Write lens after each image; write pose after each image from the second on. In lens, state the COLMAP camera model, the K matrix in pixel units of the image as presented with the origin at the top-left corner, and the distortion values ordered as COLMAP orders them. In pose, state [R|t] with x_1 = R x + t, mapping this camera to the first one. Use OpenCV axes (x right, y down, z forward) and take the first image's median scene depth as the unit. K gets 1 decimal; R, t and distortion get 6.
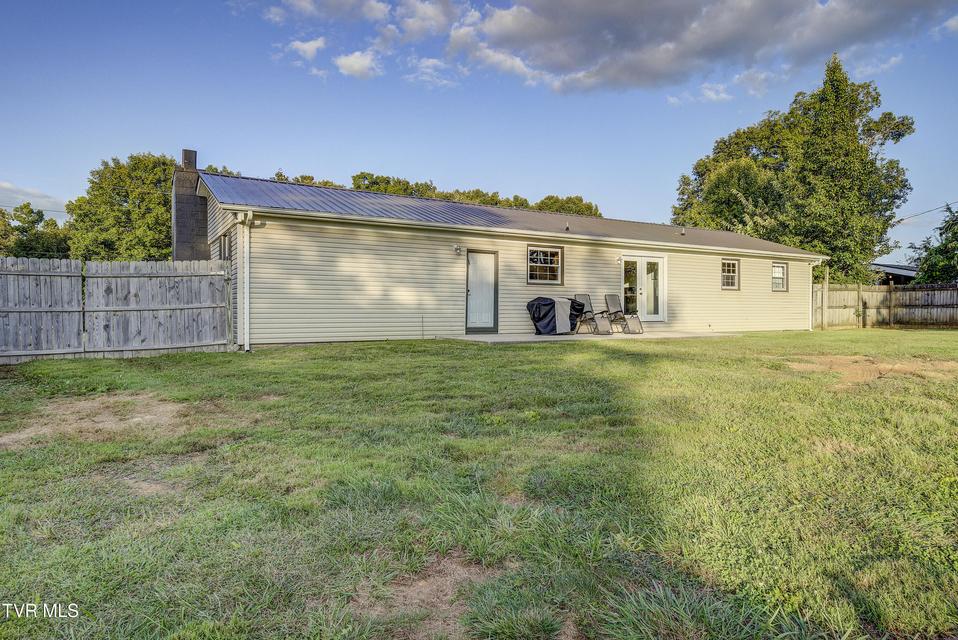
lens RADIAL K [[583.1, 0, 479.0], [0, 583.1, 320.0], [0, 0, 1]] dist [0.001148, 0.000653]
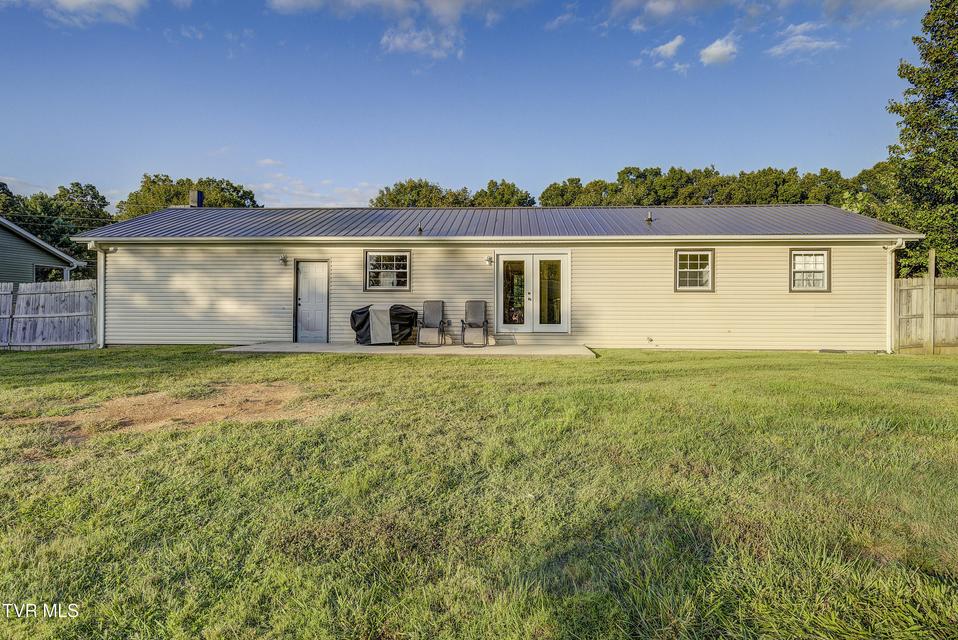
lens RADIAL K [[583.1, 0, 479.0], [0, 583.1, 320.0], [0, 0, 1]] dist [0.001148, 0.000653]
pose [[0.829330, 0.012894, -0.558610, 0.740885], [-0.010651, 0.999917, 0.007267, -0.021846], [0.558658, -0.000076, 0.829398, 0.288892]]
